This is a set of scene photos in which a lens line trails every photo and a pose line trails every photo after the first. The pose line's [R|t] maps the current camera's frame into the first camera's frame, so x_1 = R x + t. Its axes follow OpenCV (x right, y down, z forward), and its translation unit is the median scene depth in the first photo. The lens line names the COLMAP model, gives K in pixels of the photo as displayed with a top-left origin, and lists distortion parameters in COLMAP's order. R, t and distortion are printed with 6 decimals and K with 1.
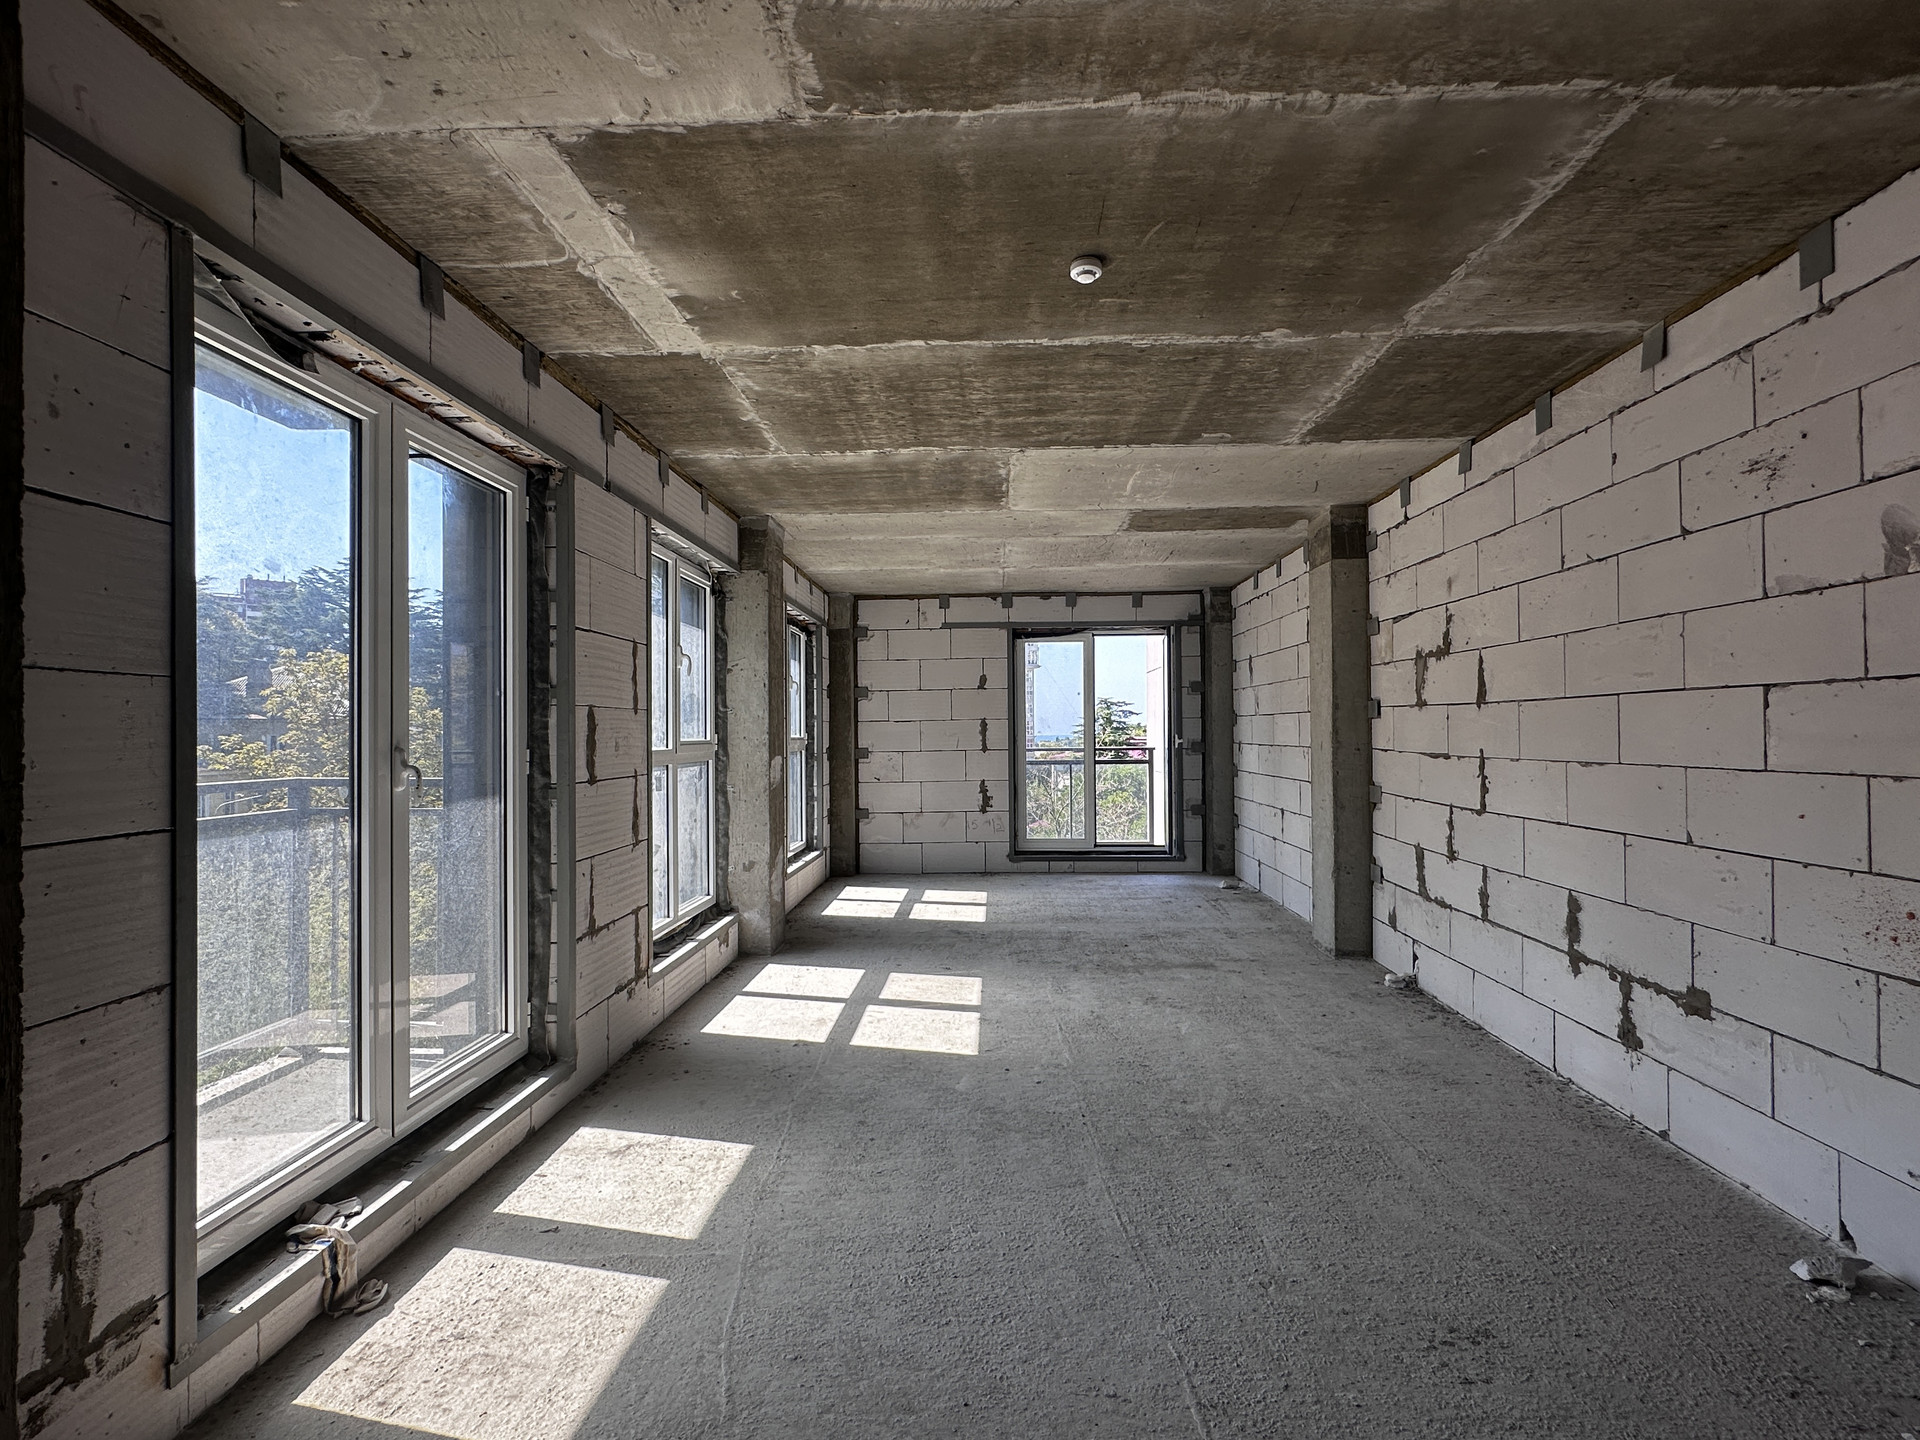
lens RADIAL K [[904.6, 0, 955.9], [0, 904.6, 724.6], [0, 0, 1]] dist [-0.006604, 0.001349]
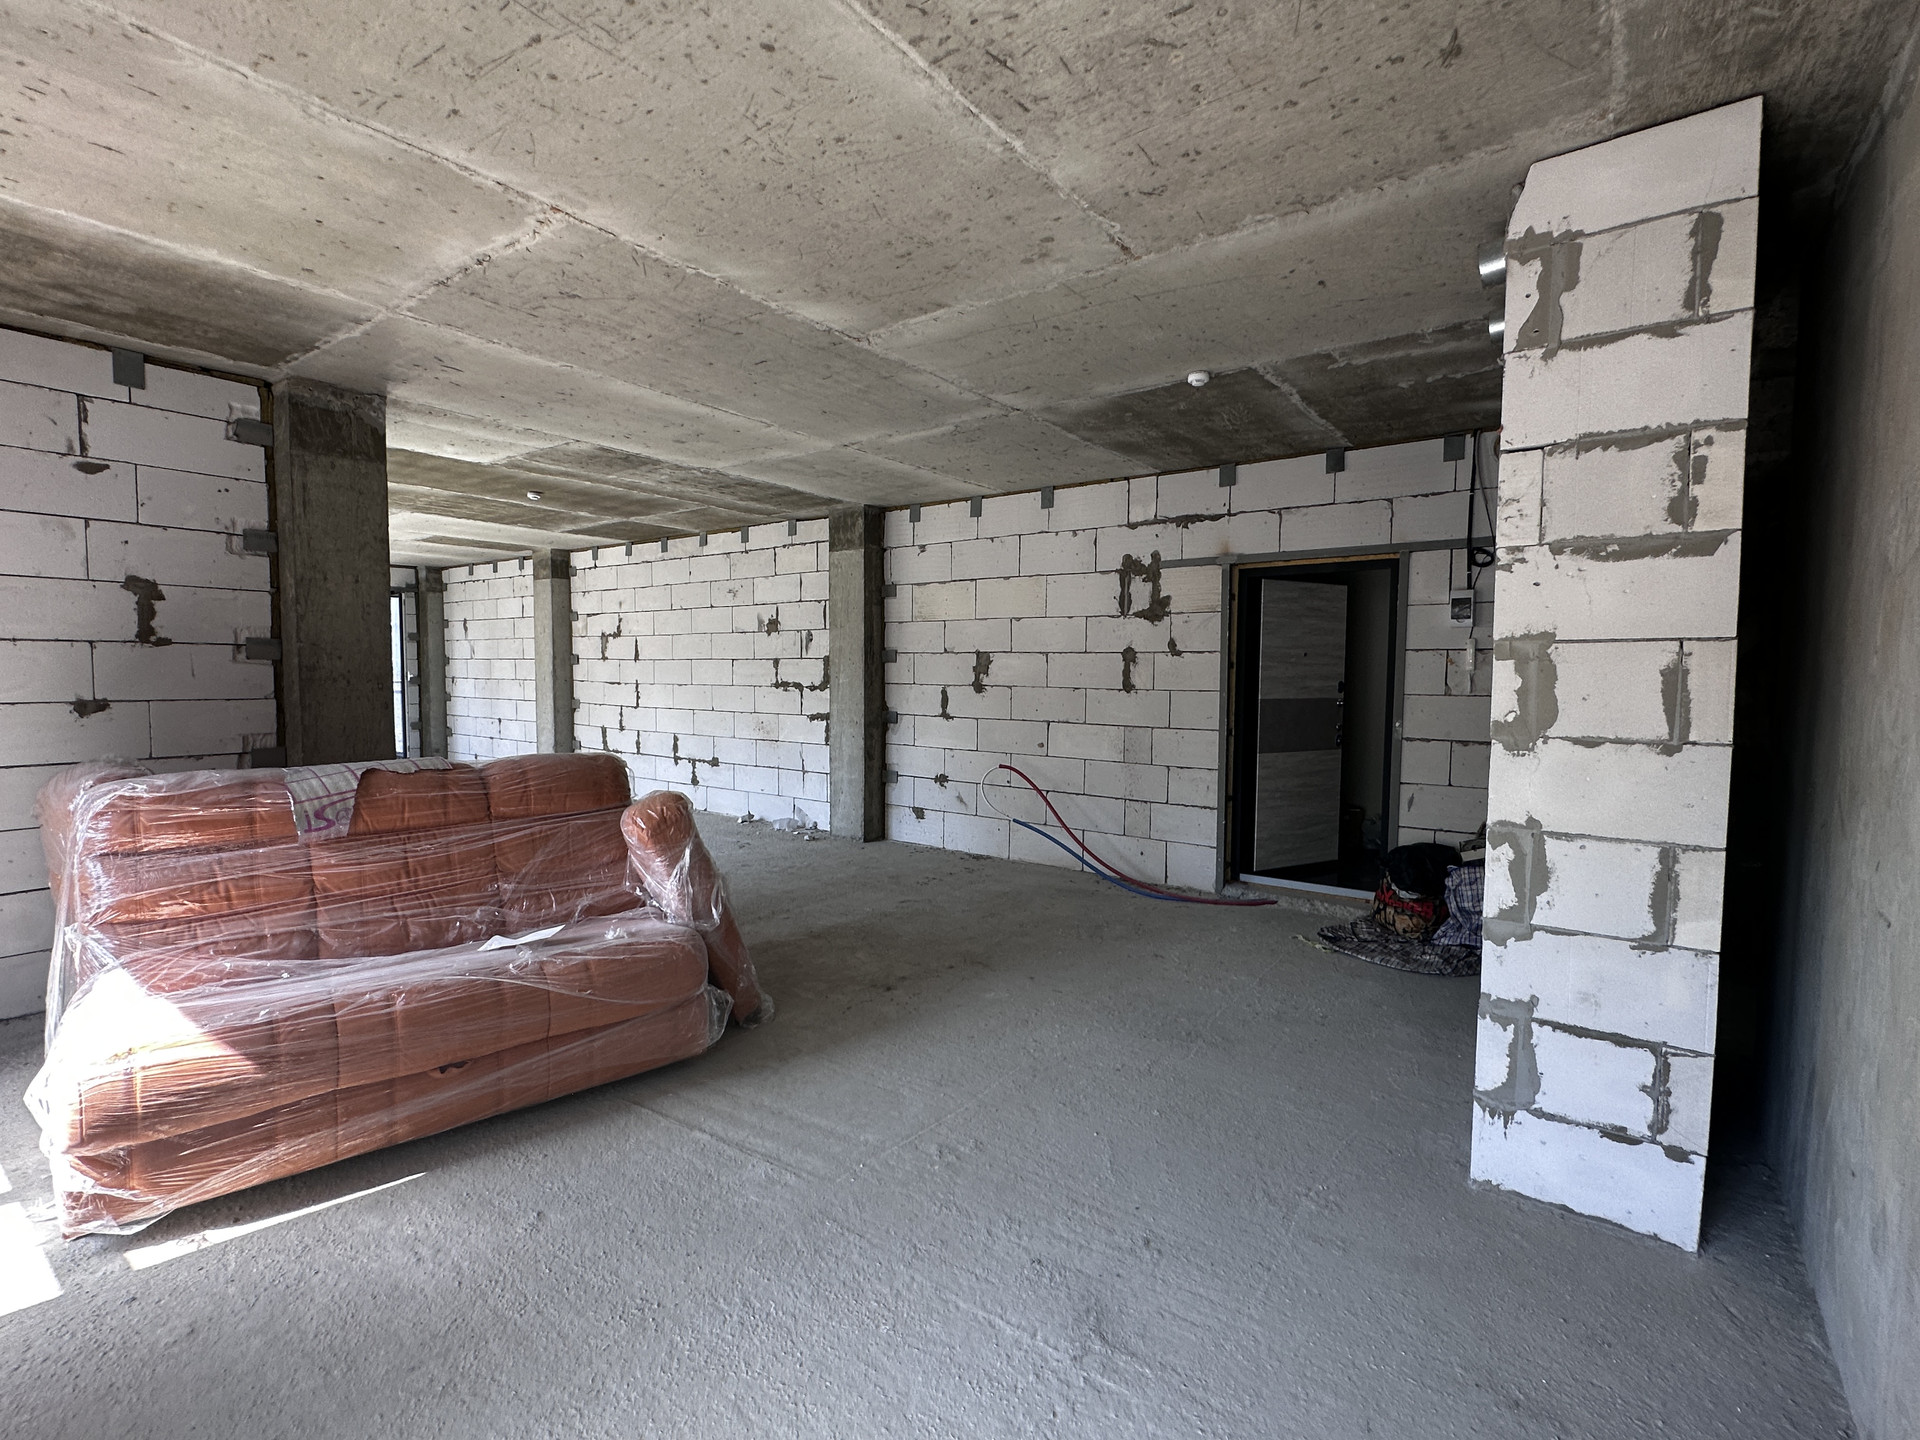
lens RADIAL K [[904.6, 0, 947.8], [0, 904.6, 724.6], [0, 0, 1]] dist [-0.006604, 0.001349]
pose [[0.566194, -0.039163, 0.823341, -0.759462], [-0.017789, 0.998057, 0.059707, -0.009630], [-0.824080, -0.048453, 0.564397, -0.836112]]
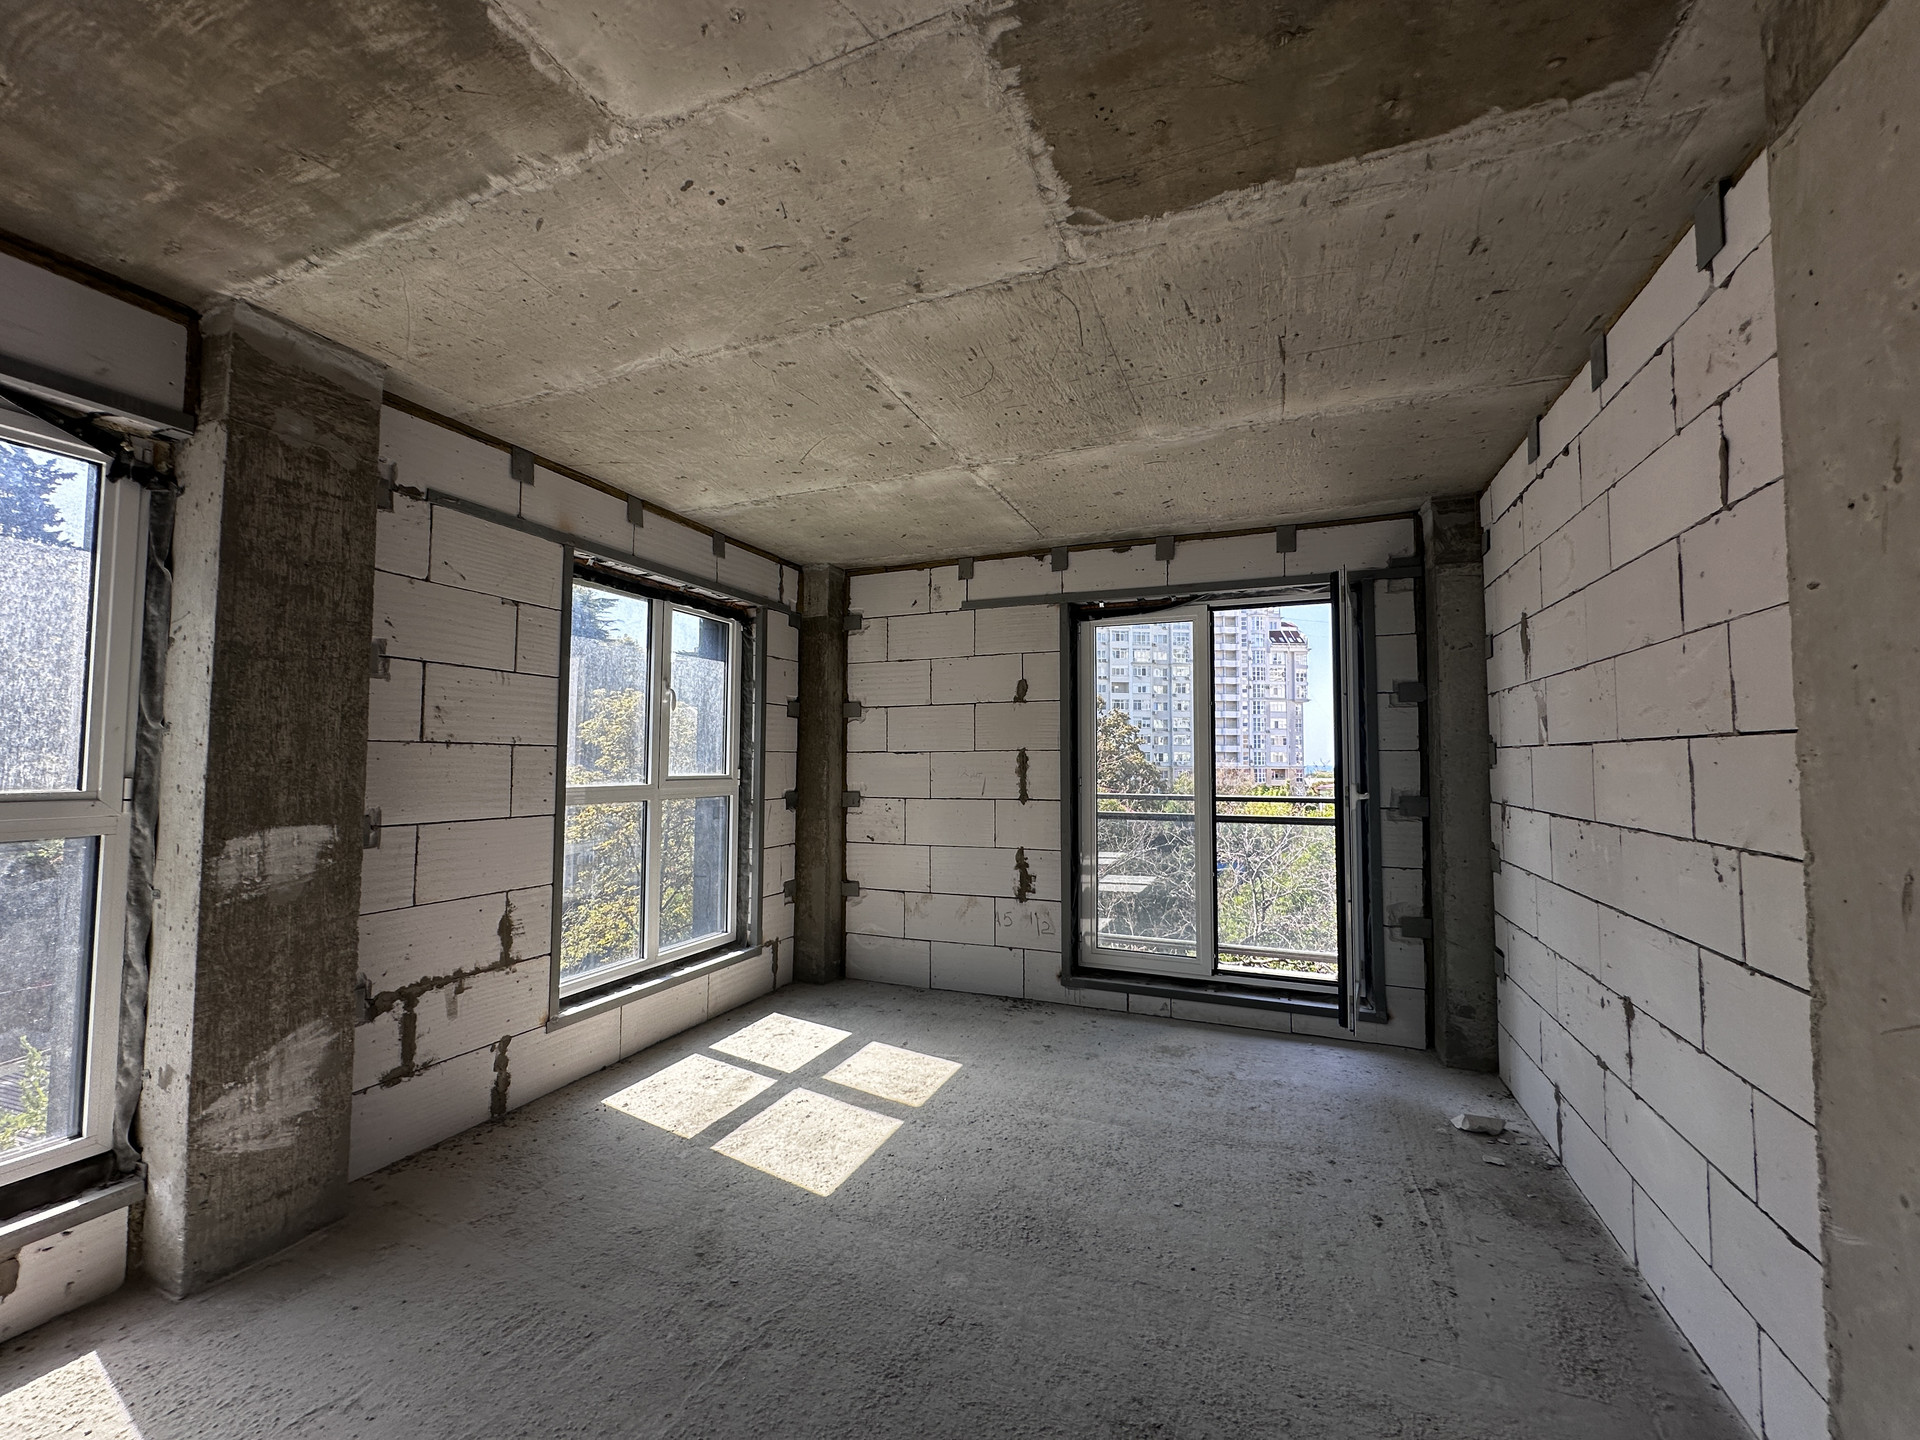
lens RADIAL K [[767.4, 0, 957.7], [0, 767.4, 721.3], [0, 0, 1]] dist [-0.001694, 0.001156]
pose [[0.941350, -0.005237, -0.337392, 0.315831], [-0.008932, 0.999142, -0.040431, -0.007455], [0.337314, 0.041074, 0.940496, 0.915493]]
